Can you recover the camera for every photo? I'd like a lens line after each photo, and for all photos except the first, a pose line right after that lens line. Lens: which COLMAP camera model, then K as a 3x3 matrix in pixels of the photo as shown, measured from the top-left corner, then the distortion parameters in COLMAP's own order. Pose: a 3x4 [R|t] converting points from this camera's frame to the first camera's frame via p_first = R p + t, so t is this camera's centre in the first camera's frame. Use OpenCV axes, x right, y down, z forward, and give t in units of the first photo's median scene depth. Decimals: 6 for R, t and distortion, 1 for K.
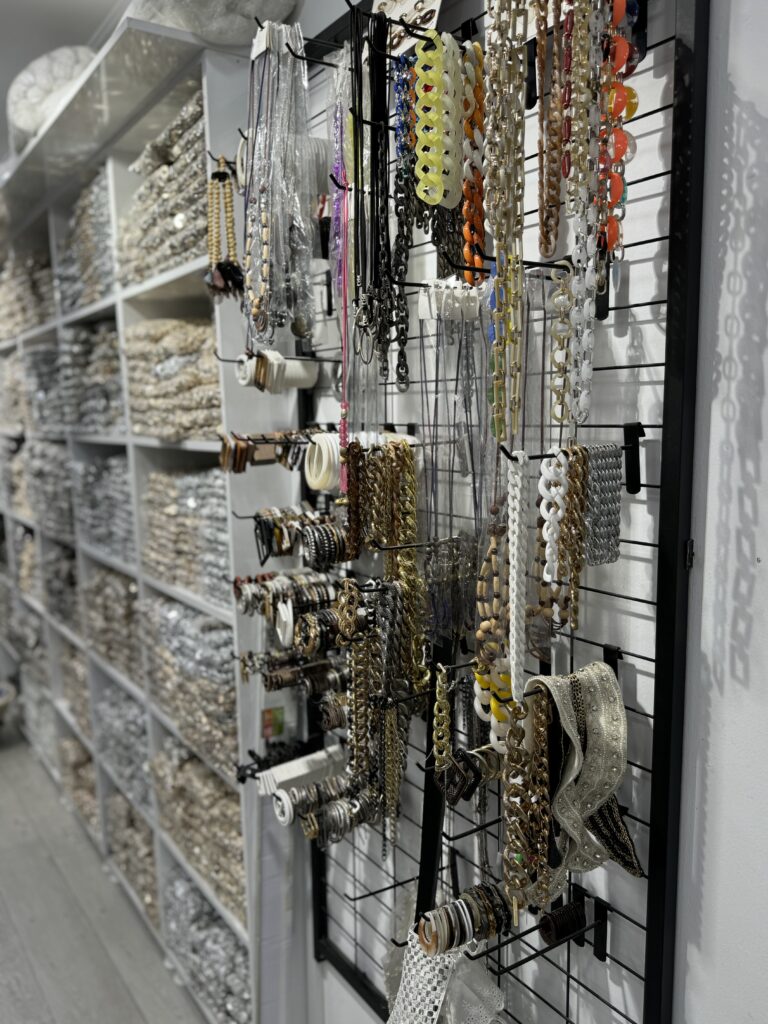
lens RADIAL K [[797.9, 0, 382.8], [0, 797.9, 516.9], [0, 0, 1]] dist [0.169622, -0.222788]
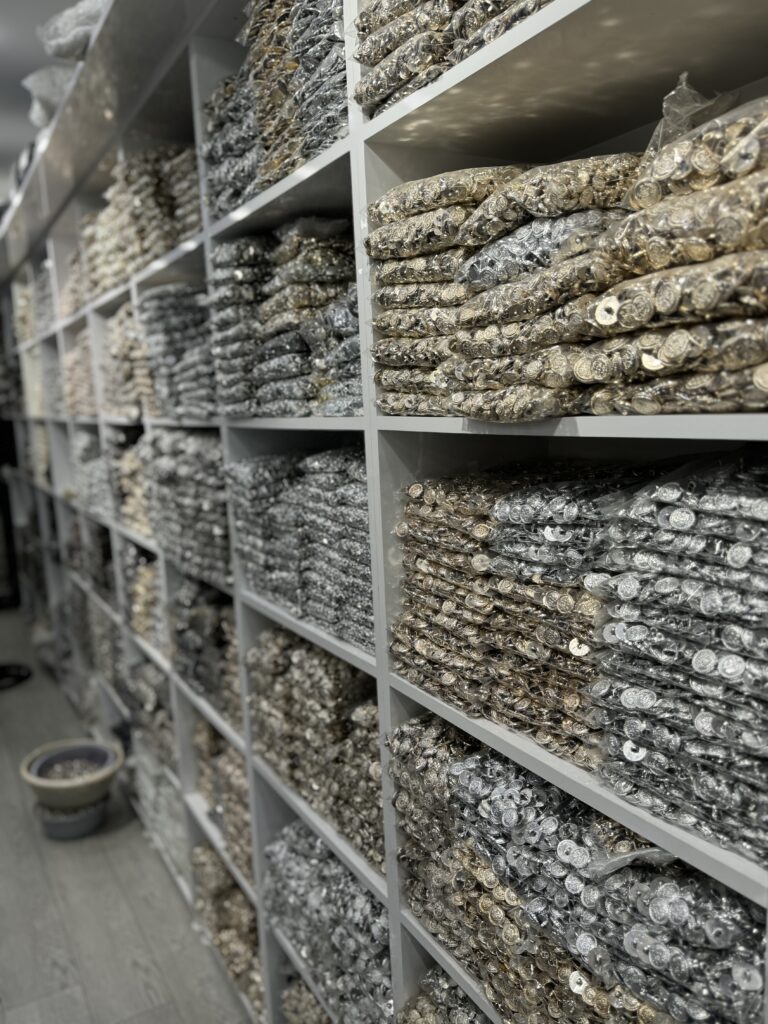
lens RADIAL K [[797.9, 0, 382.8], [0, 797.9, 516.9], [0, 0, 1]] dist [0.169622, -0.222788]
pose [[0.996629, -0.009349, -0.081501, -0.199905], [0.010883, 0.999771, 0.018403, -0.033288], [0.081310, -0.019228, 0.996503, 0.366224]]
